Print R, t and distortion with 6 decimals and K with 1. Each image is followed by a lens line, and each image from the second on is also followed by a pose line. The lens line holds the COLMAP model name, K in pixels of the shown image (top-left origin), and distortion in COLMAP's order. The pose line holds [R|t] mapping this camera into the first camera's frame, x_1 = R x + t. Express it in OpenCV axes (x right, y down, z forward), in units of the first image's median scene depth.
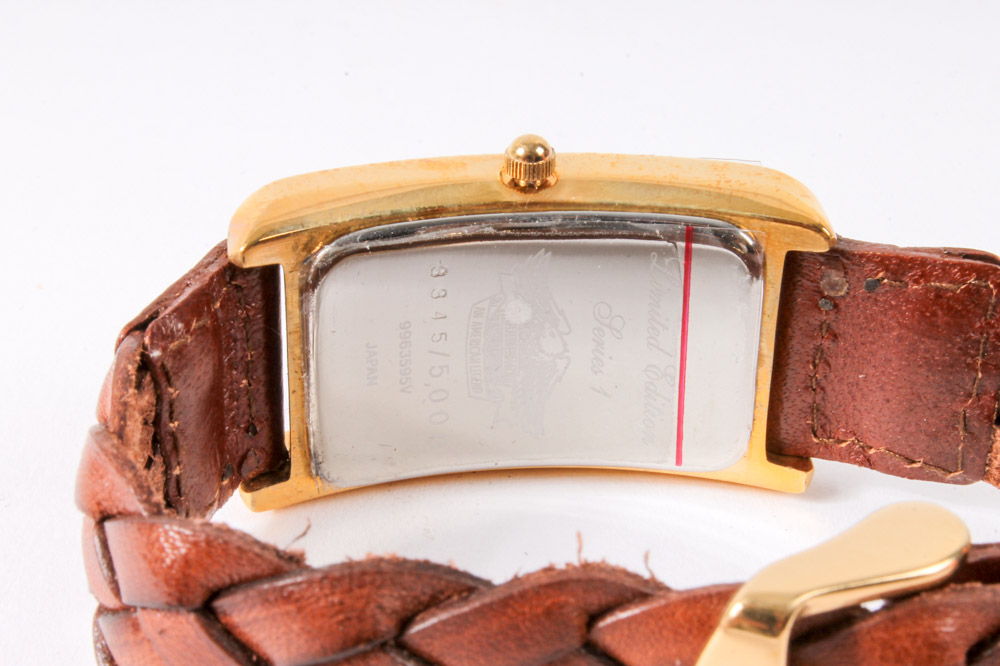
lens RADIAL K [[2307.7, 0, 494.1], [0, 2307.7, 337.8], [0, 0, 1]] dist [0.043428, 0.000000]
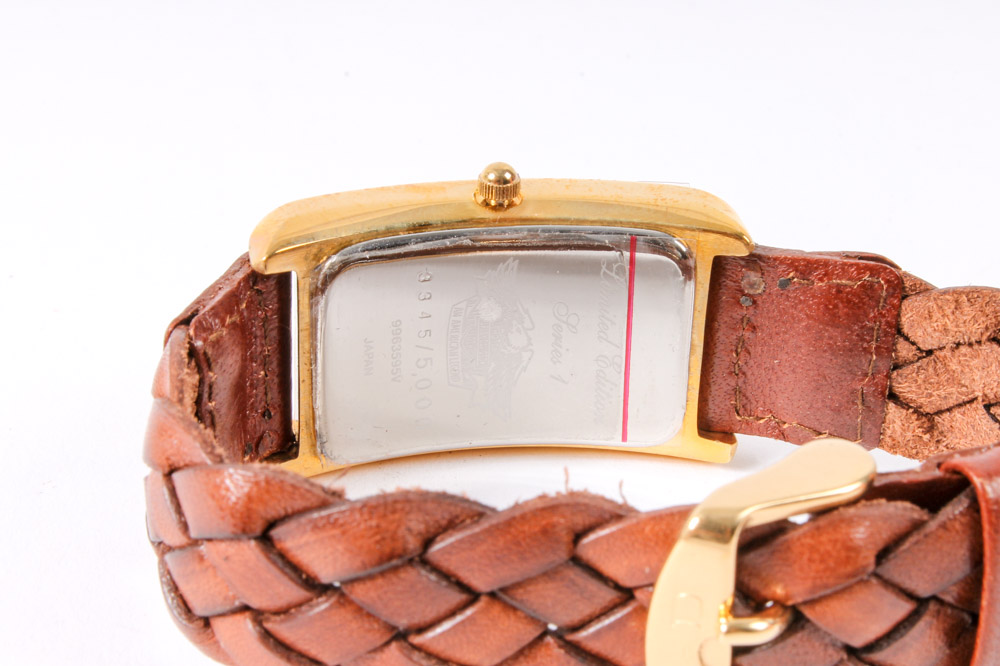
lens RADIAL K [[2307.7, 0, 504.9], [0, 2307.7, 328.4], [0, 0, 1]] dist [0.043428, 0.000000]
pose [[0.998016, -0.015783, 0.060948, -0.057262], [0.018242, 0.999033, -0.039995, 0.047278], [-0.060257, 0.041028, 0.997339, -0.197304]]
